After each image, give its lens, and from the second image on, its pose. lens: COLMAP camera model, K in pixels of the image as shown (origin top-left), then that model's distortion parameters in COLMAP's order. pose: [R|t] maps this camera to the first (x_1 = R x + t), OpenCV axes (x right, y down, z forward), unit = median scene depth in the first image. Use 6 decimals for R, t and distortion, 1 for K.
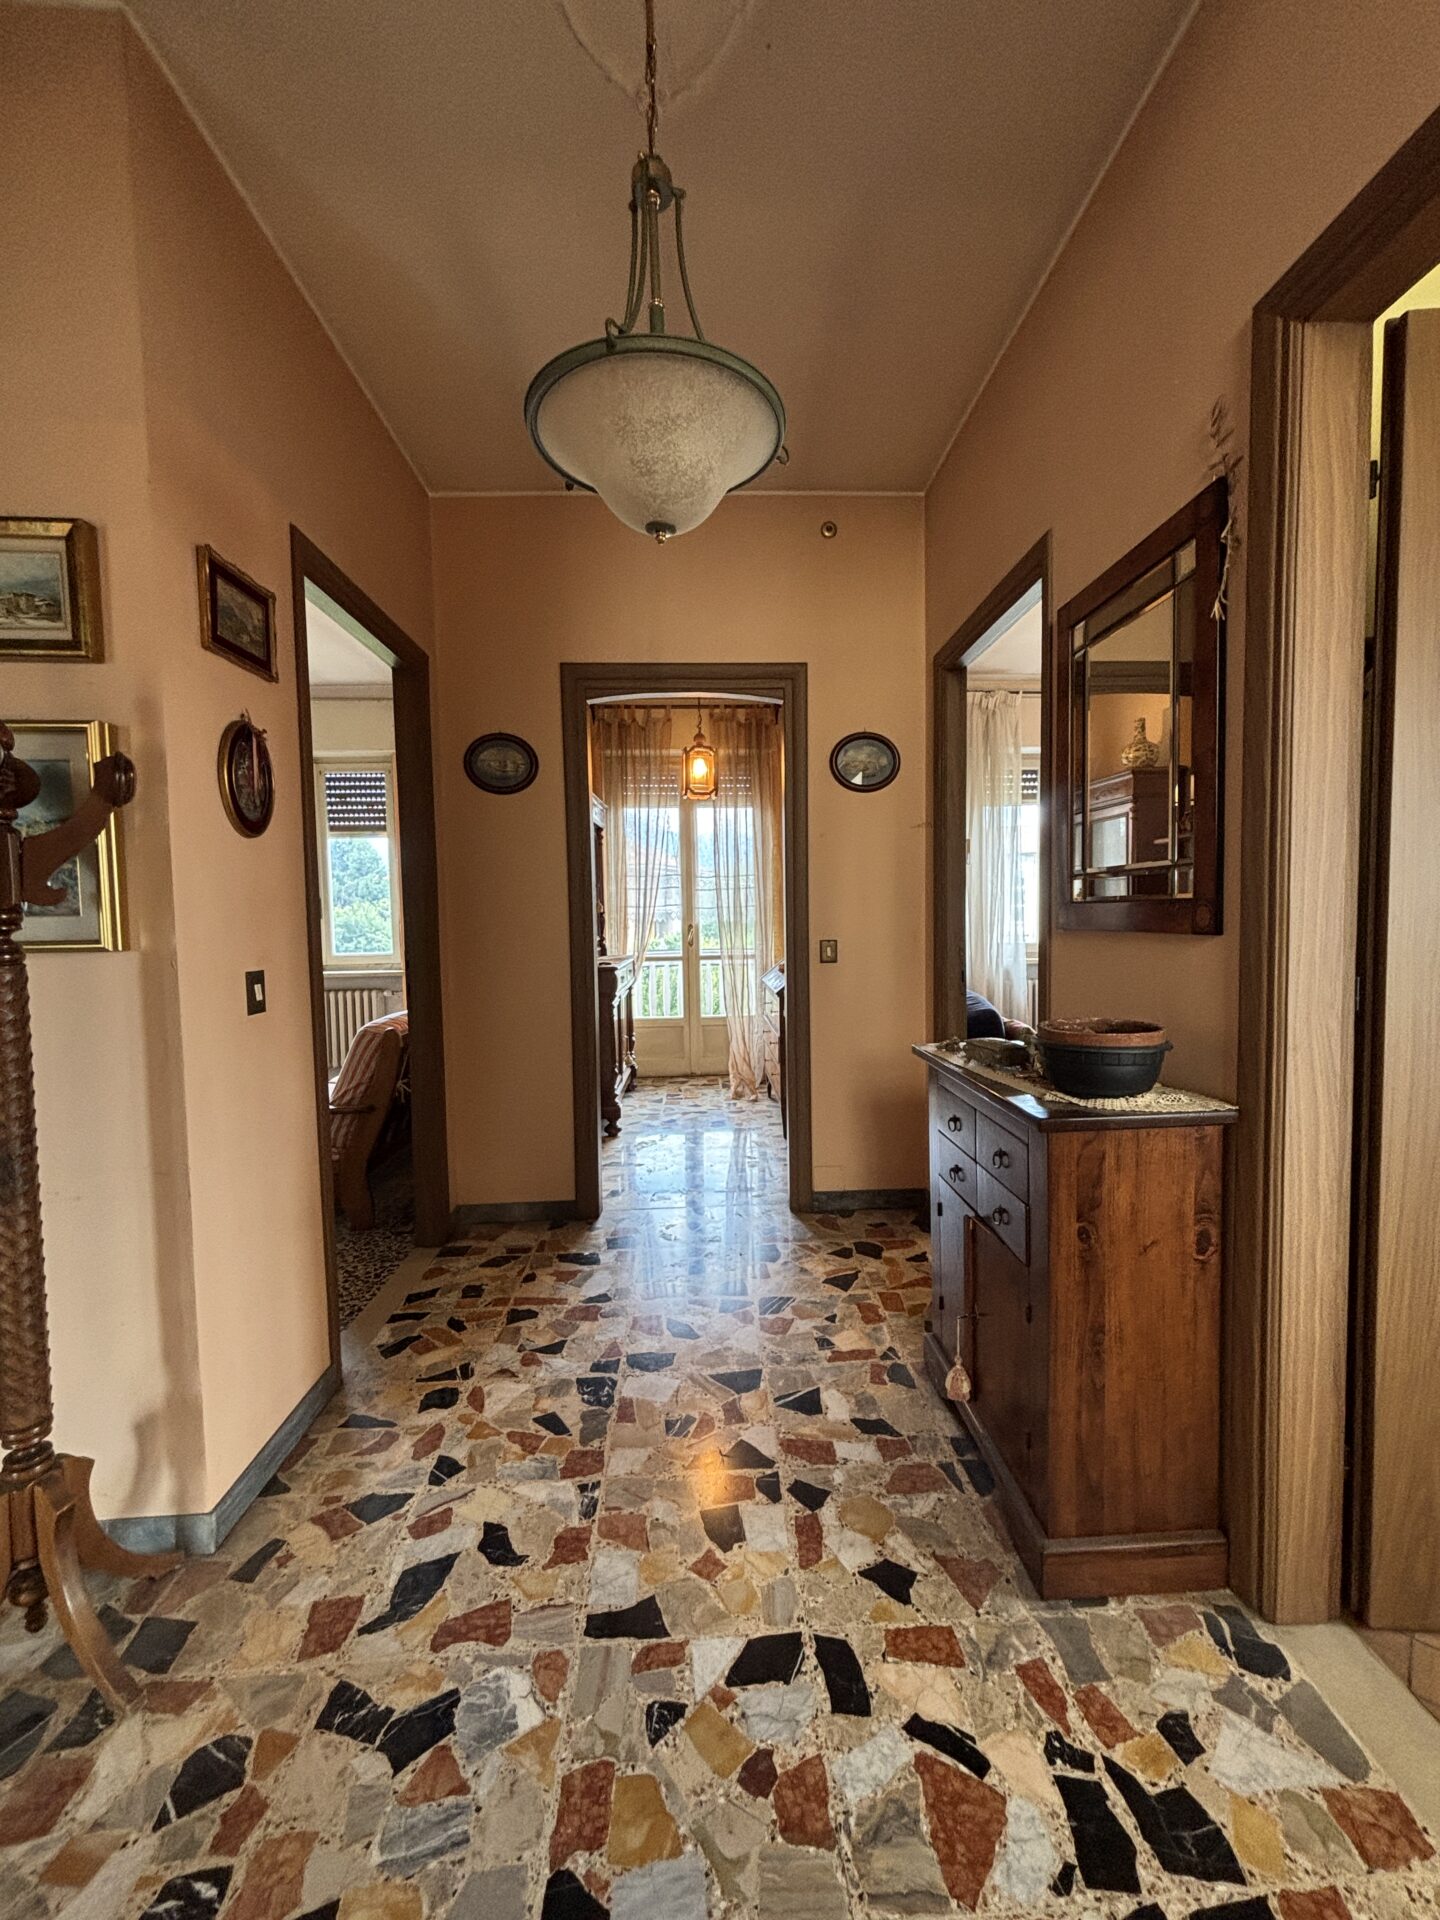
lens RADIAL K [[771.9, 0, 720.0], [0, 771.9, 960.0], [0, 0, 1]] dist [-0.001311, 0.000010]
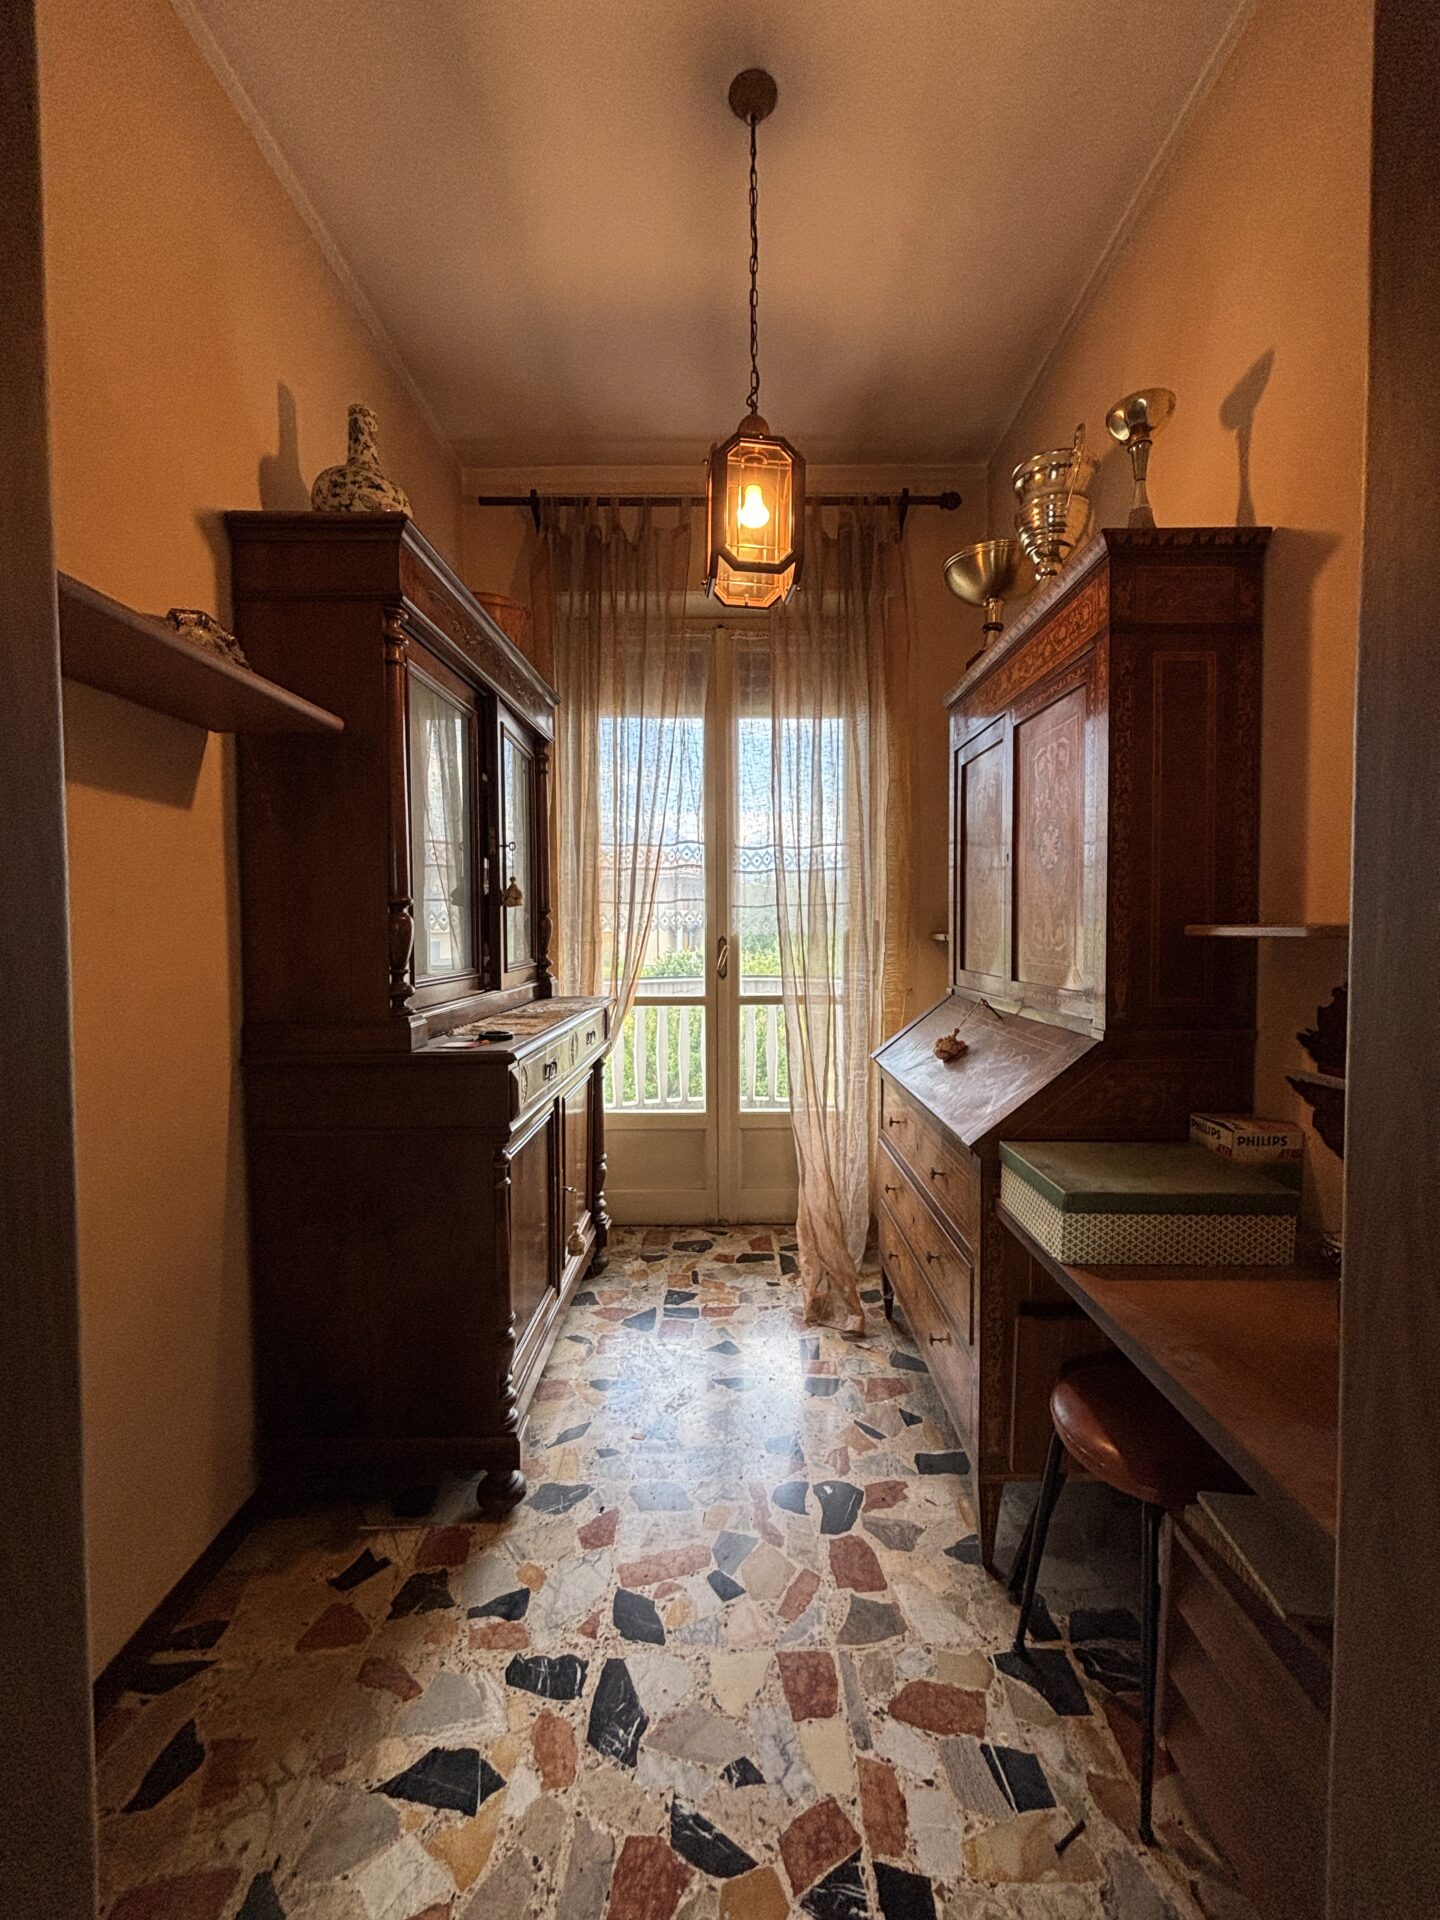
lens RADIAL K [[771.9, 0, 720.0], [0, 771.9, 960.0], [0, 0, 1]] dist [-0.001311, 0.000010]
pose [[0.998951, 0.014515, -0.043423, -0.017366], [-0.015135, 0.999788, -0.013976, -0.023480], [0.043210, 0.014618, 0.998959, 0.494969]]
